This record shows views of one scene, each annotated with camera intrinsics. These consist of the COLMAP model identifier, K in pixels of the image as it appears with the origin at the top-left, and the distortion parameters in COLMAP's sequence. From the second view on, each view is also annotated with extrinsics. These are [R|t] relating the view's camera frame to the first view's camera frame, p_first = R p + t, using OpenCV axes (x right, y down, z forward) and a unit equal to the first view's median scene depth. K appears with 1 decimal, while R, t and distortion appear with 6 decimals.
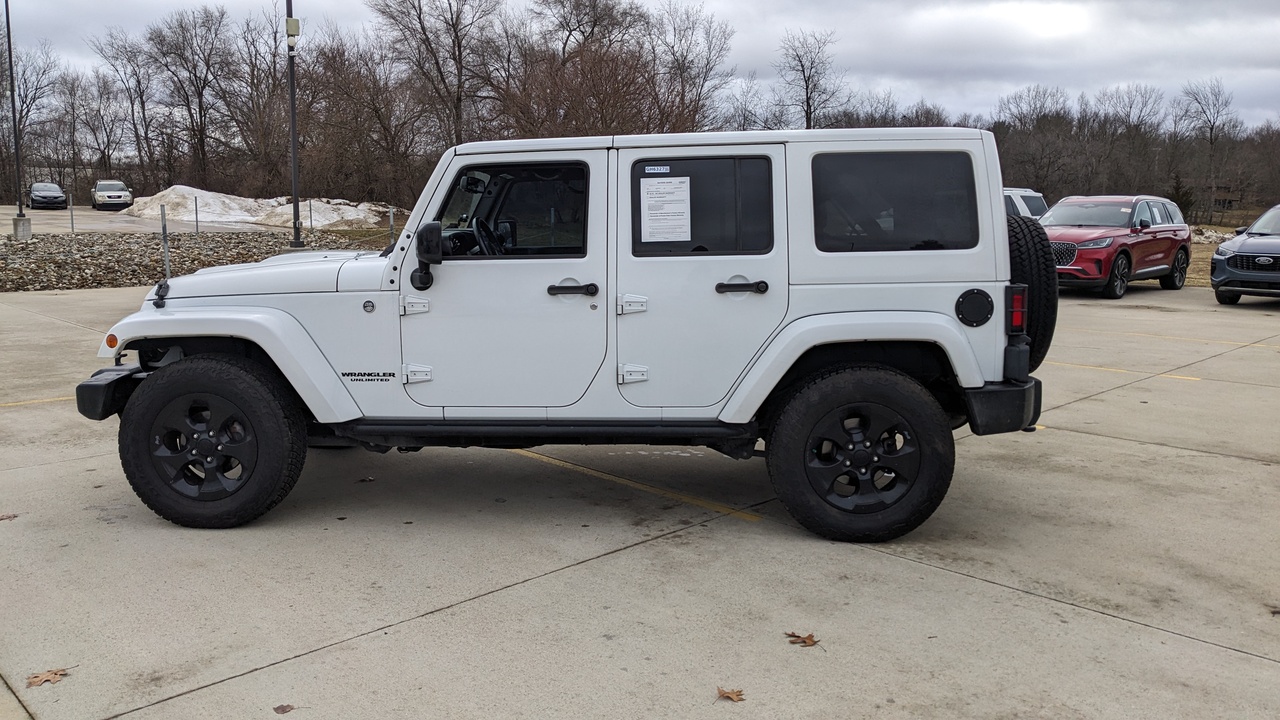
lens RADIAL K [[997.2, 0, 608.1], [0, 997.2, 357.0], [0, 0, 1]] dist [0.069615, -0.101834]
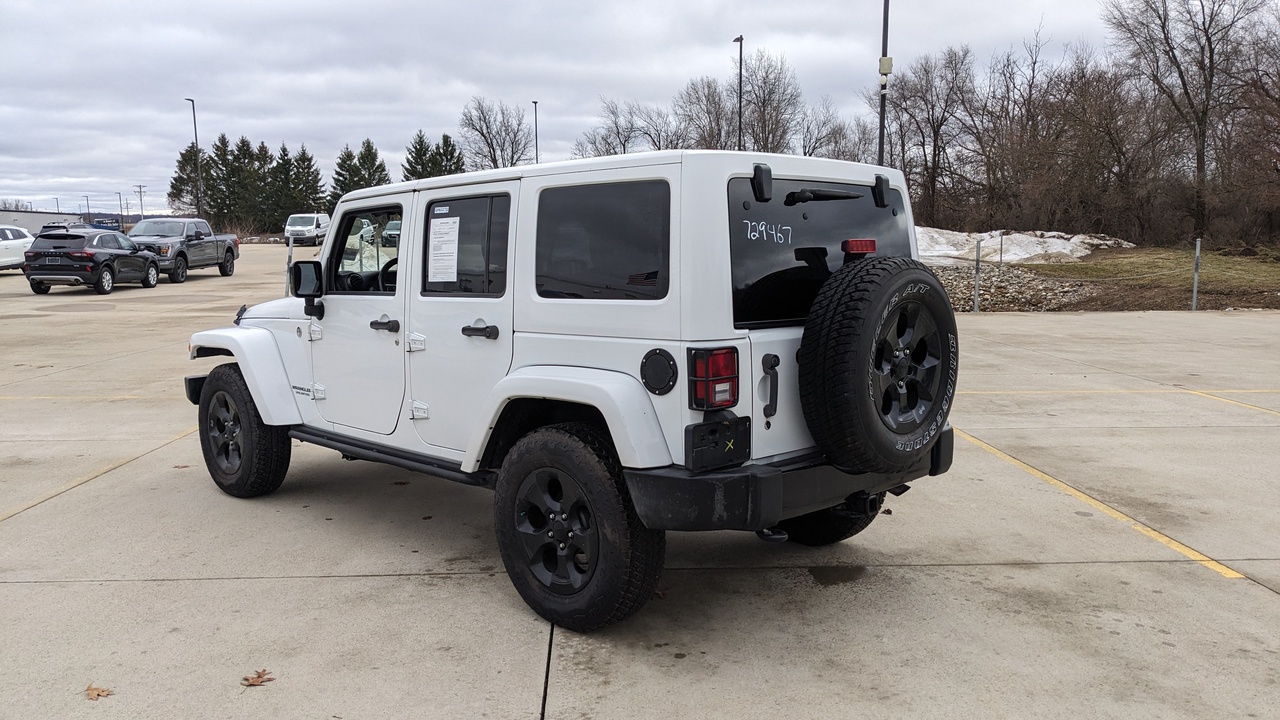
lens RADIAL K [[997.2, 0, 608.1], [0, 997.2, 357.0], [0, 0, 1]] dist [0.069615, -0.101834]
pose [[0.739982, 0.069460, -0.669031, 0.176822], [-0.091452, 0.995807, 0.002236, -0.012075], [0.666381, 0.059530, 0.743231, 0.077409]]
